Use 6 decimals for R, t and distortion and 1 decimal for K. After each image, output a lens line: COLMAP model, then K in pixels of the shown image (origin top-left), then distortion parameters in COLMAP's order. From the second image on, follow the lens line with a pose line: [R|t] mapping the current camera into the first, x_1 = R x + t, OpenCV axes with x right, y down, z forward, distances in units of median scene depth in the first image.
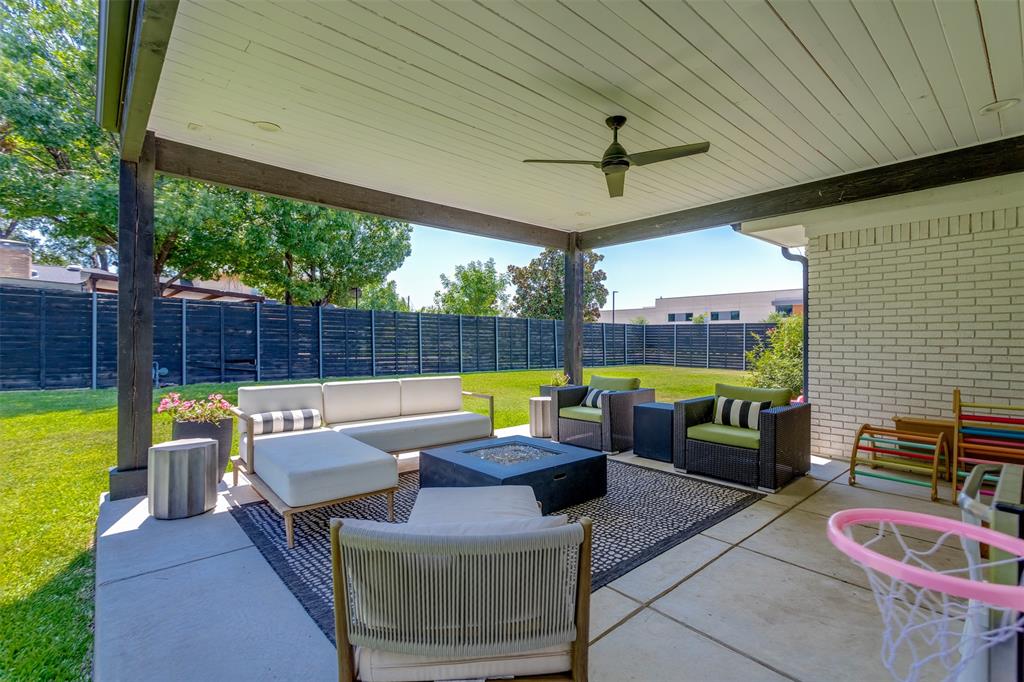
lens RADIAL K [[478.5, 0, 502.2], [0, 478.5, 335.4], [0, 0, 1]] dist [0.000089, 0.000349]
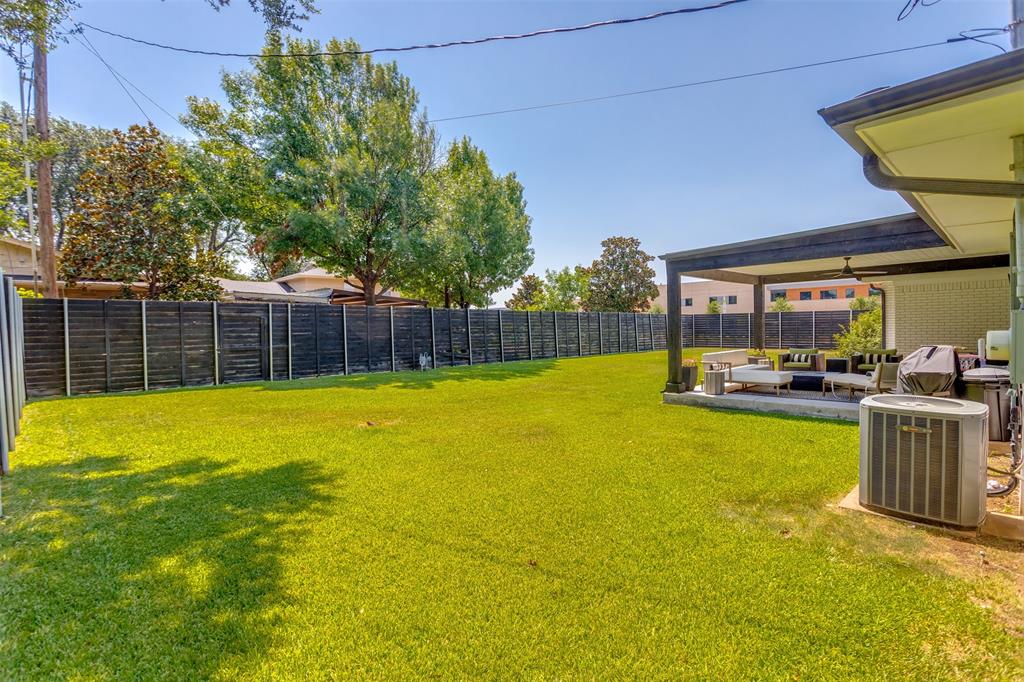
lens RADIAL K [[478.5, 0, 513.4], [0, 478.5, 342.9], [0, 0, 1]] dist [0.000089, 0.000349]
pose [[0.998460, -0.026791, 0.048587, -0.331276], [0.024843, 0.998881, 0.040245, -0.015765], [-0.049611, -0.038976, 0.998008, -0.286589]]
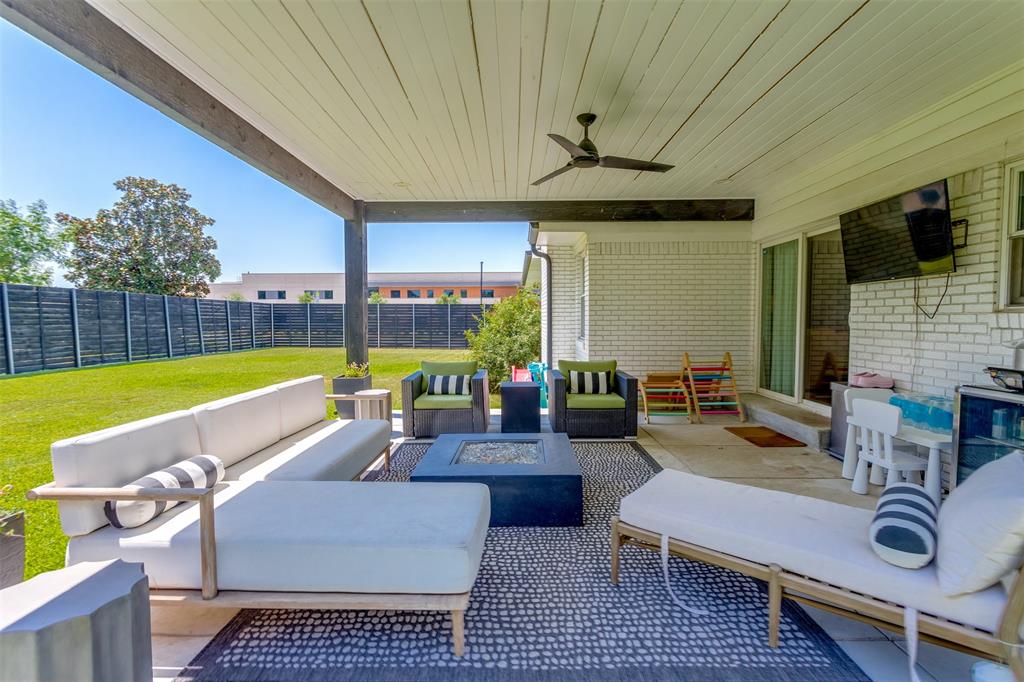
lens RADIAL K [[478.5, 0, 517.9], [0, 478.5, 340.5], [0, 0, 1]] dist [0.000089, 0.000349]
pose [[0.657936, -0.040195, 0.752001, -0.123730], [-0.001079, 0.998523, 0.054317, -0.002808], [-0.753073, -0.036549, 0.656921, 0.075522]]
